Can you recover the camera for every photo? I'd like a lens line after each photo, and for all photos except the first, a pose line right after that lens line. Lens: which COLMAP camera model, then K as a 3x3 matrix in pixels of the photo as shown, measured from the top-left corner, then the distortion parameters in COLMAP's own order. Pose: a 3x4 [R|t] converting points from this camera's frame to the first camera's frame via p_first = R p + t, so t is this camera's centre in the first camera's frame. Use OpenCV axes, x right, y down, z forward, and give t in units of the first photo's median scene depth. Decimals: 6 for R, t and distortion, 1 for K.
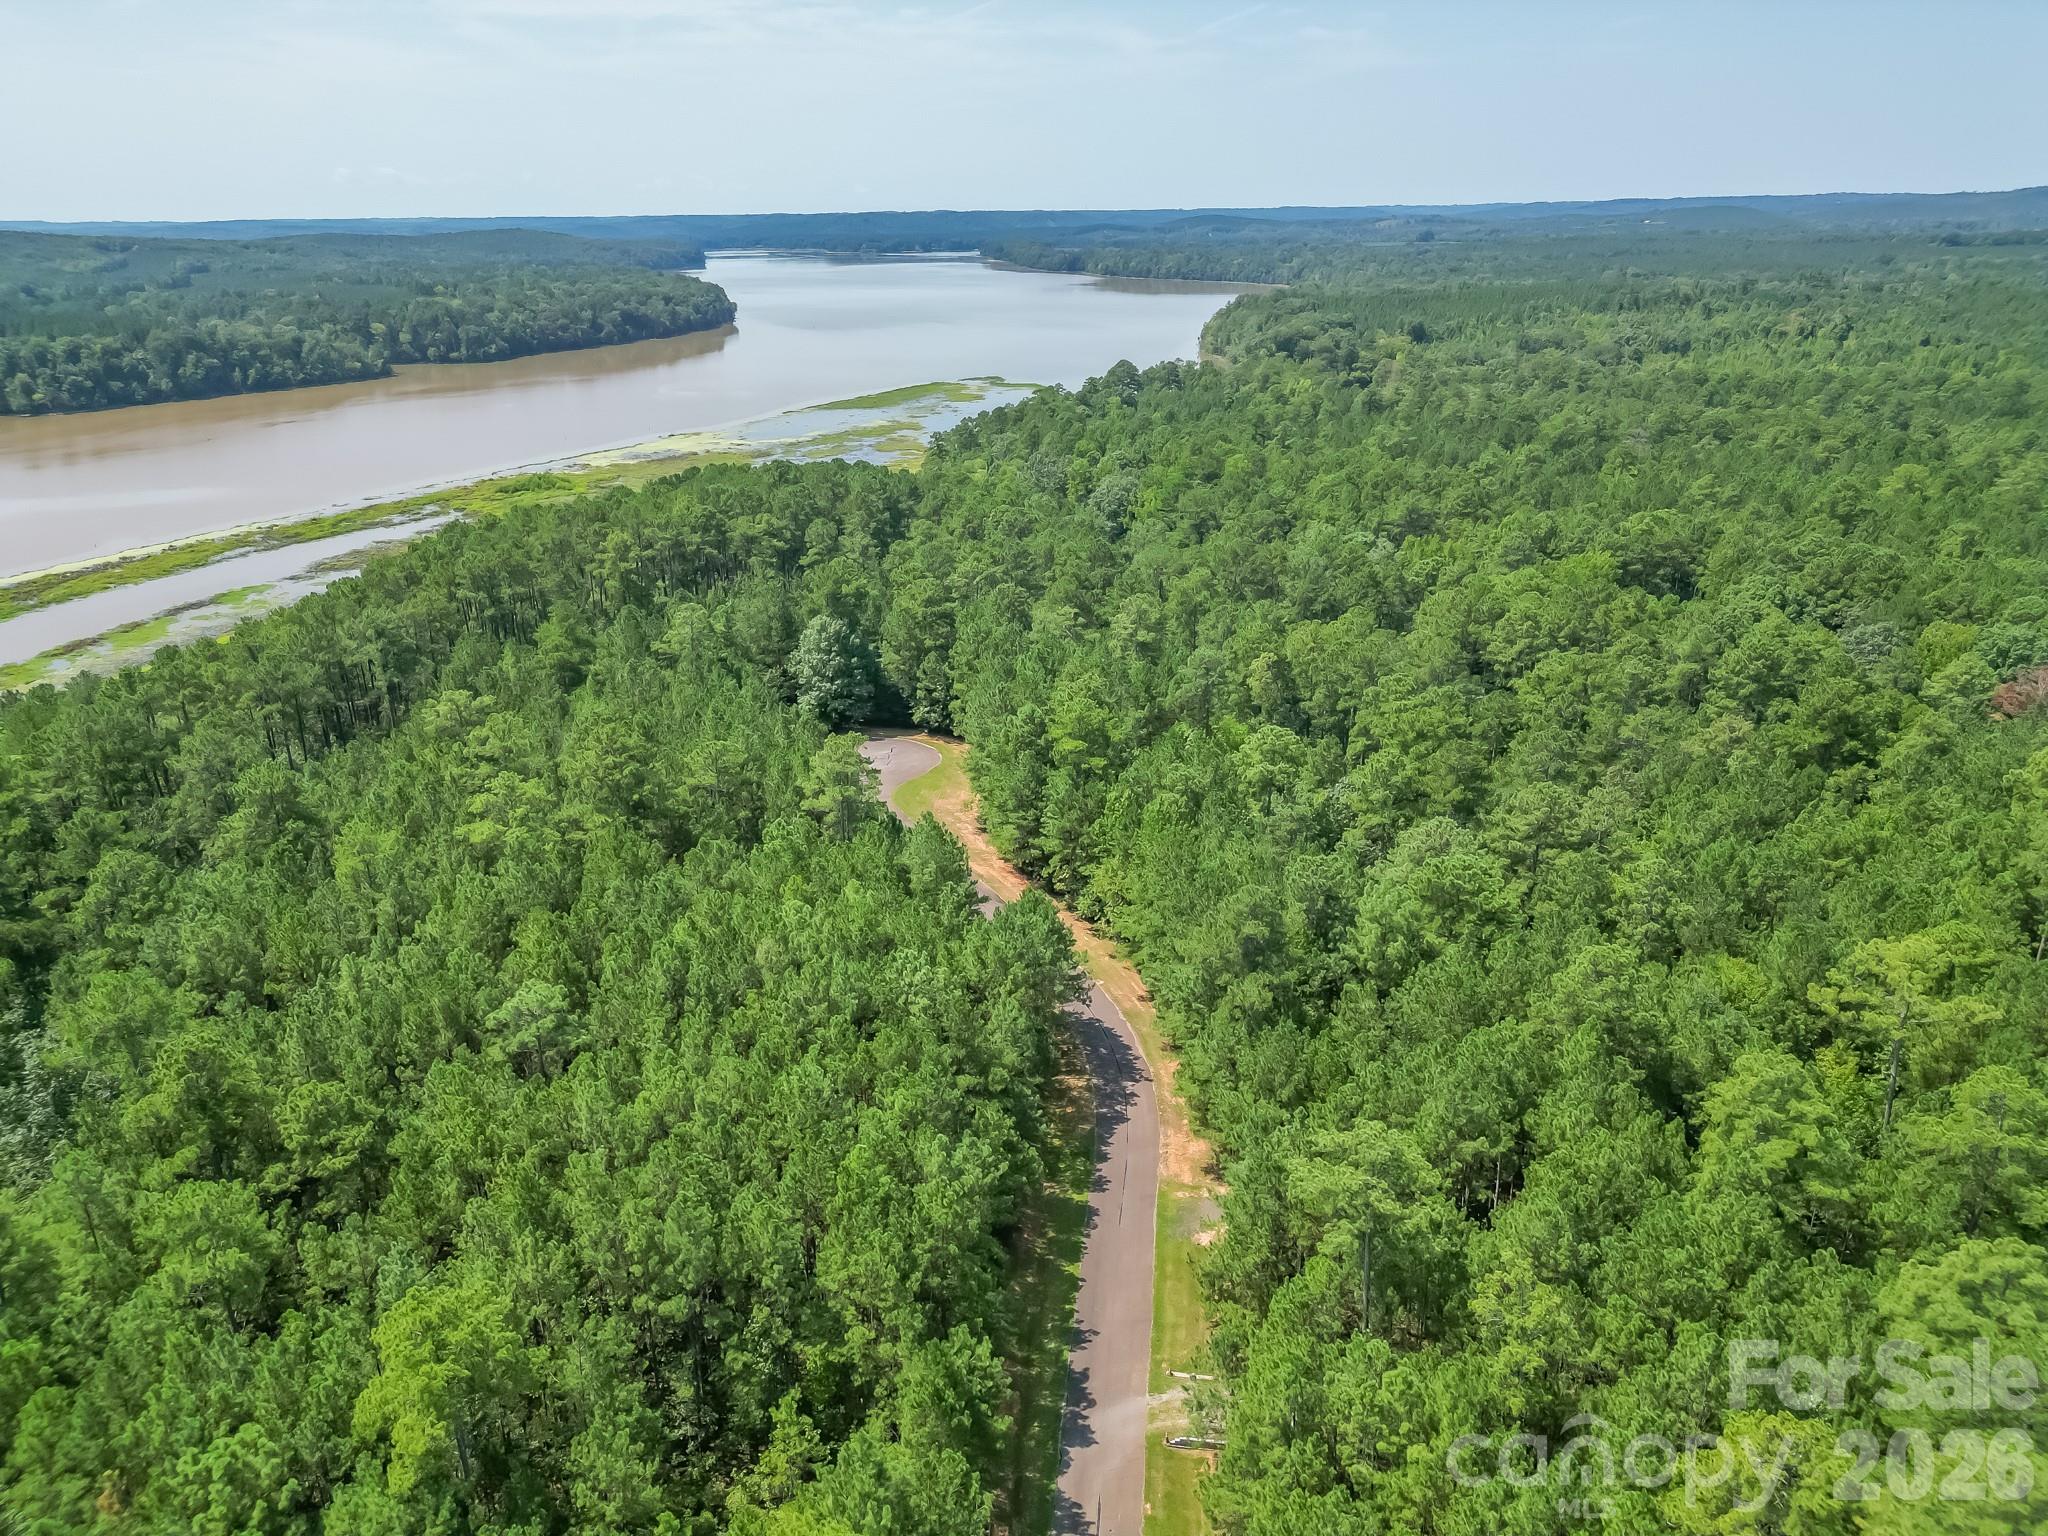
lens RADIAL K [[1438.2, 0, 1024.0], [0, 1438.2, 768.0], [0, 0, 1]] dist [0.082965, -0.082819]
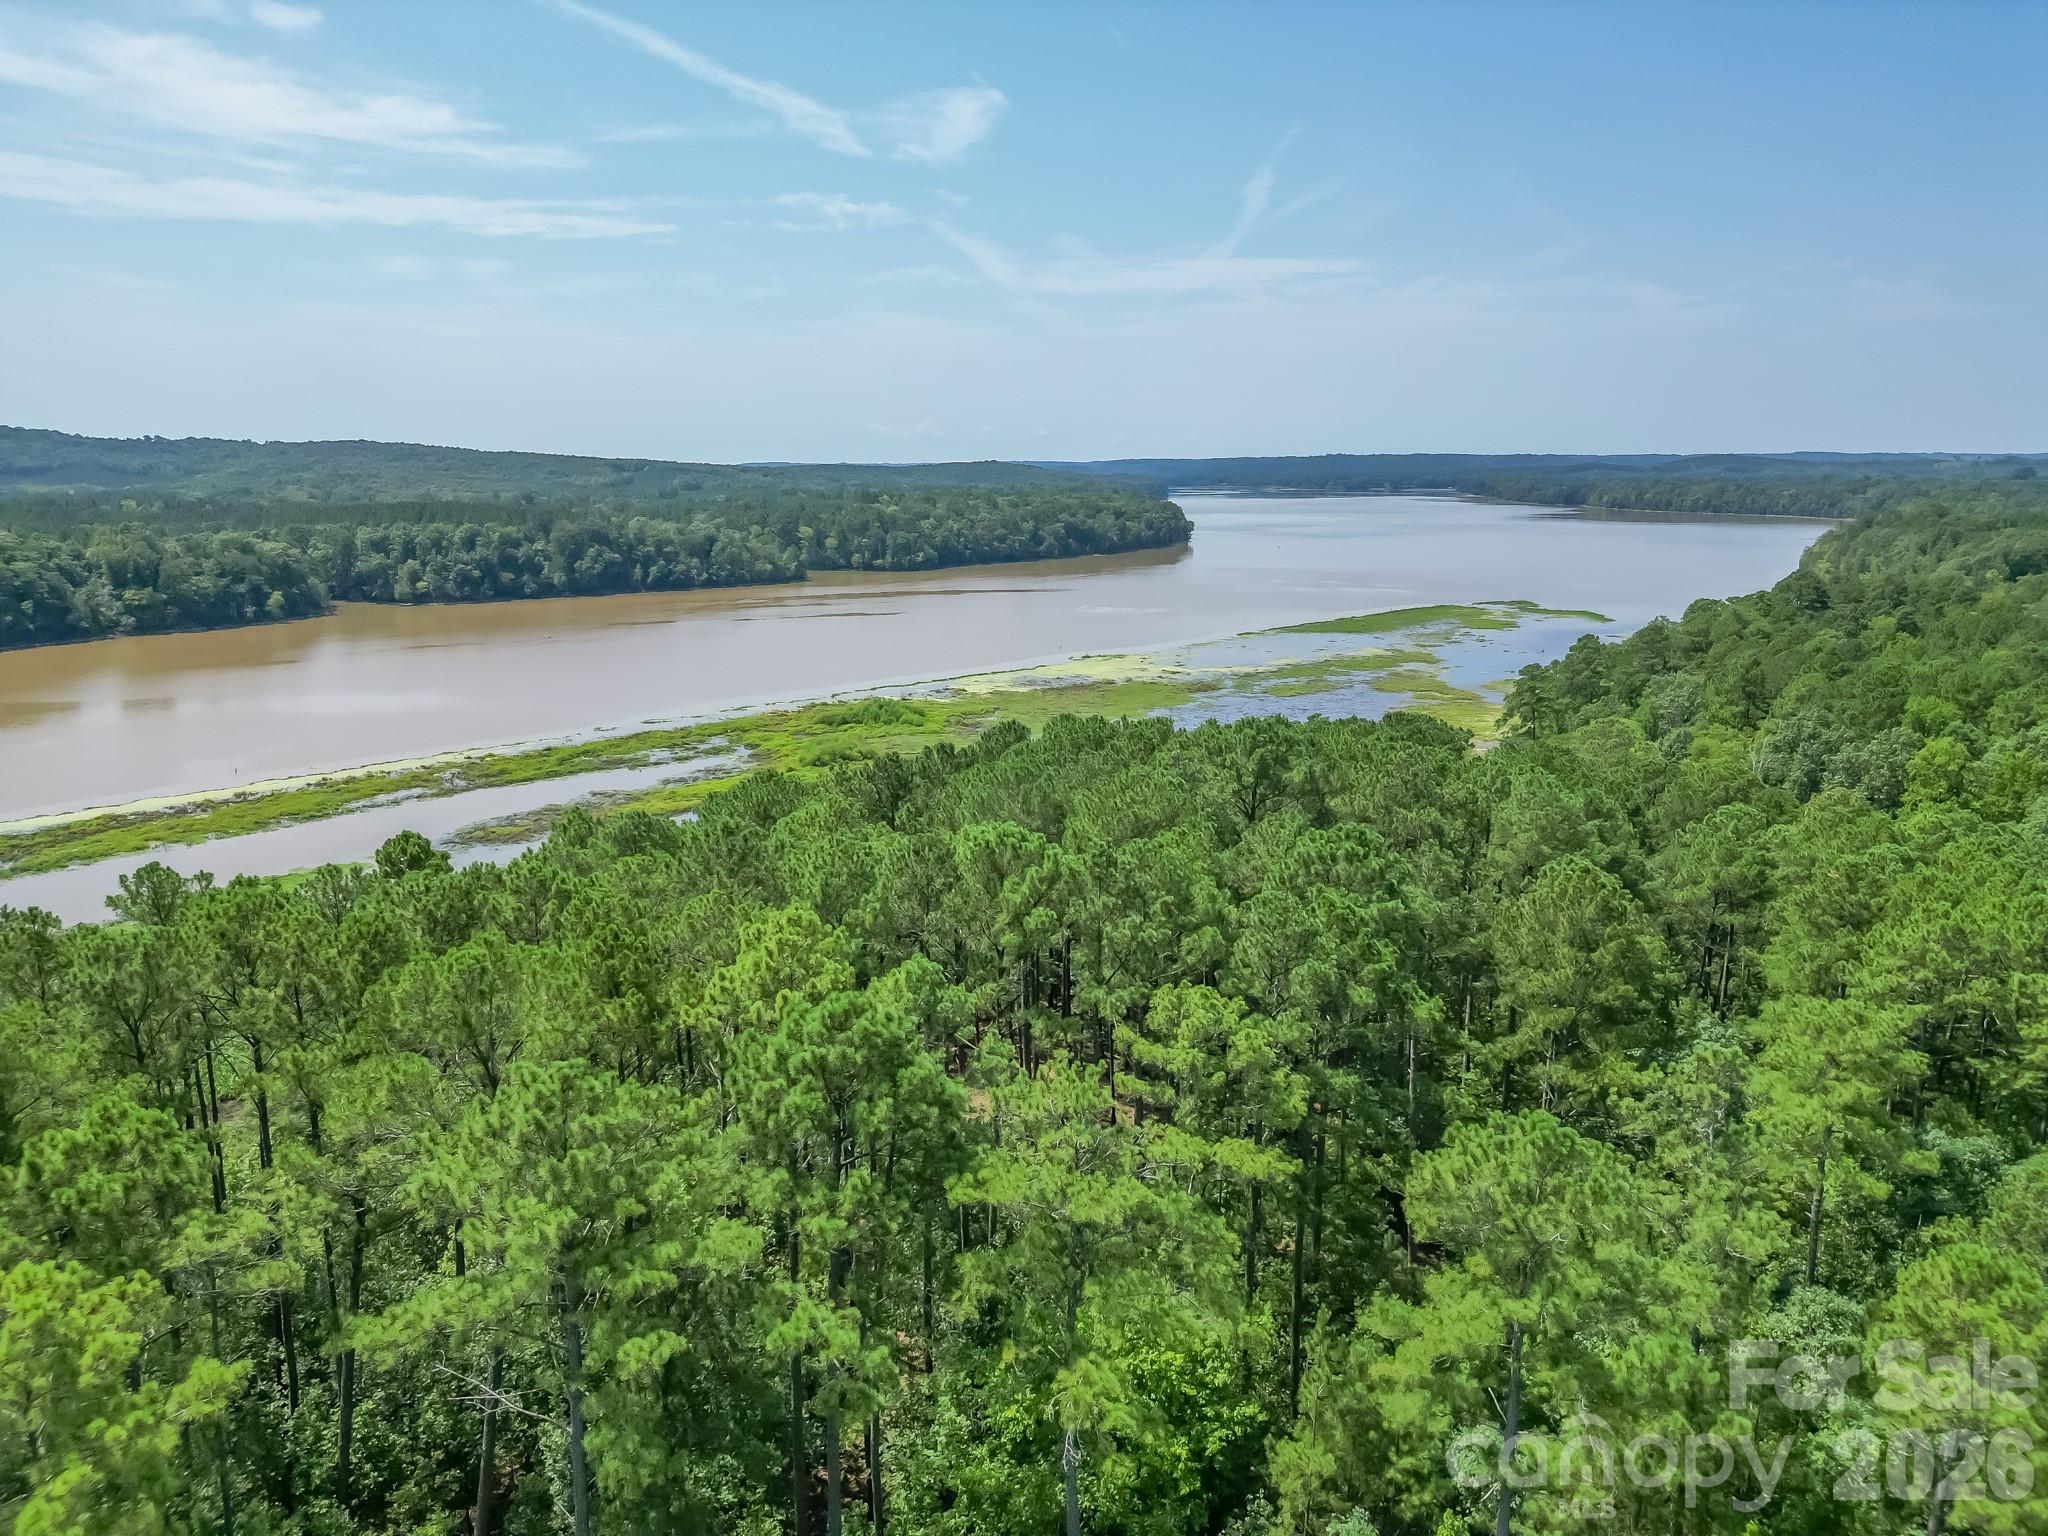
lens RADIAL K [[1438.2, 0, 1024.0], [0, 1438.2, 768.0], [0, 0, 1]] dist [0.082965, -0.082819]
pose [[0.954134, 0.071372, -0.290748, -0.043833], [-0.115884, 0.983508, -0.138862, -0.053157], [0.276042, 0.166186, 0.946669, 0.240155]]
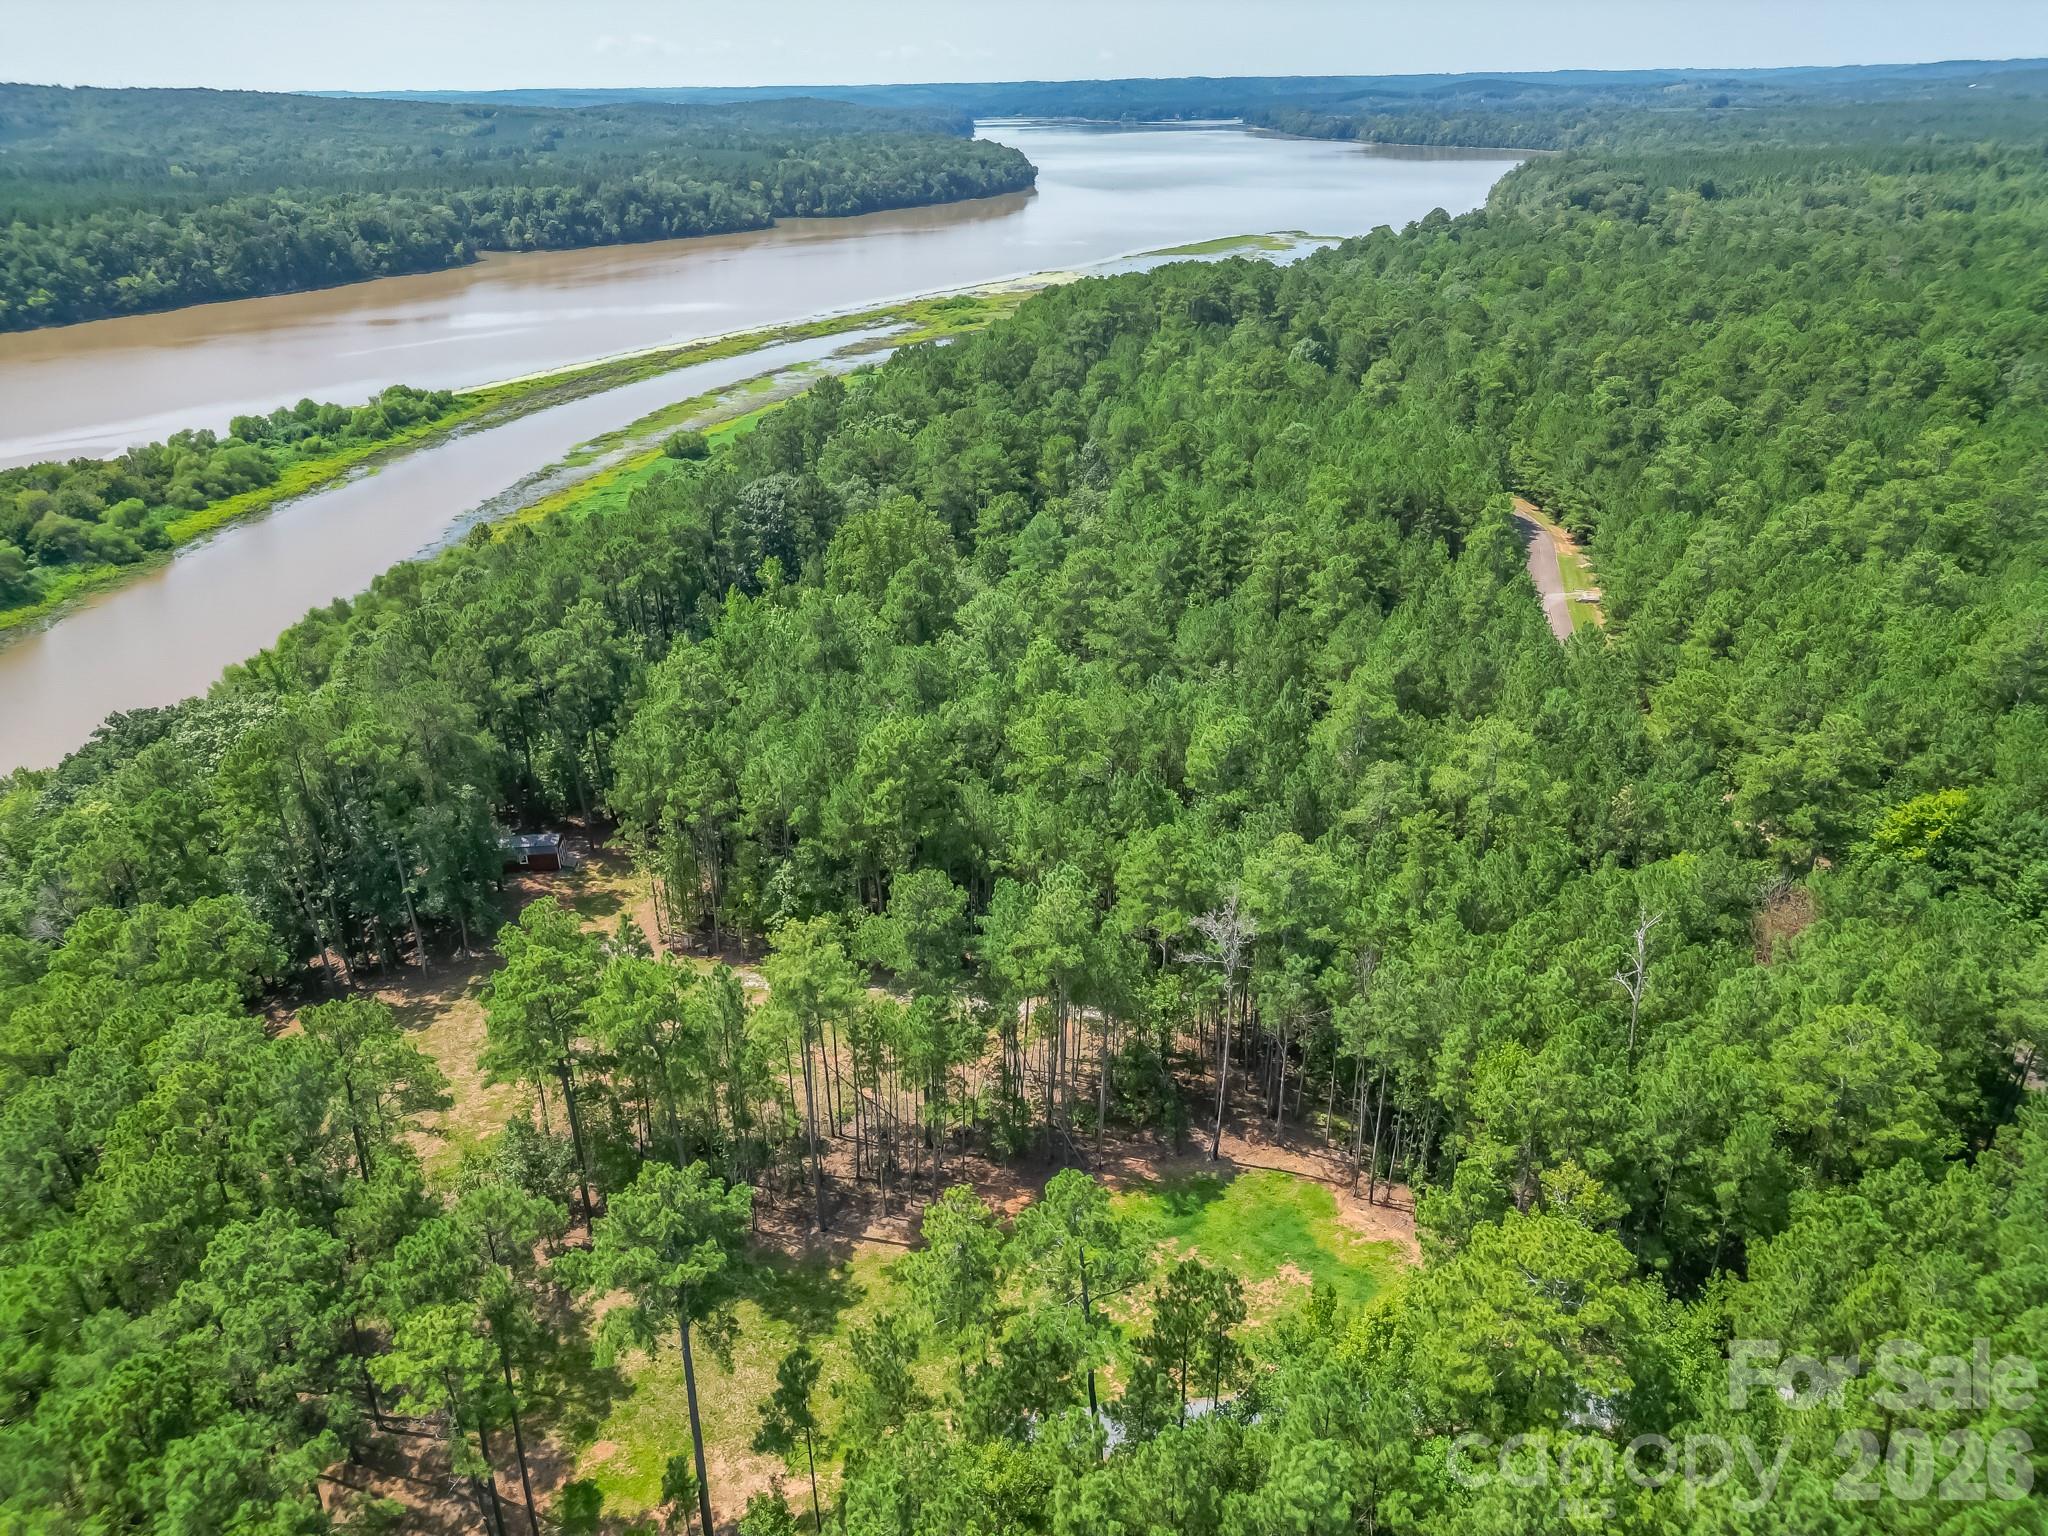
lens RADIAL K [[1448.6, 0, 1024.0], [0, 1448.6, 768.0], [0, 0, 1]] dist [0.046984, -0.021532]
pose [[0.988442, 0.064625, -0.137139, -0.050289], [-0.054171, 0.995430, 0.078641, 0.065633], [0.141594, -0.070303, 0.987425, -0.170484]]
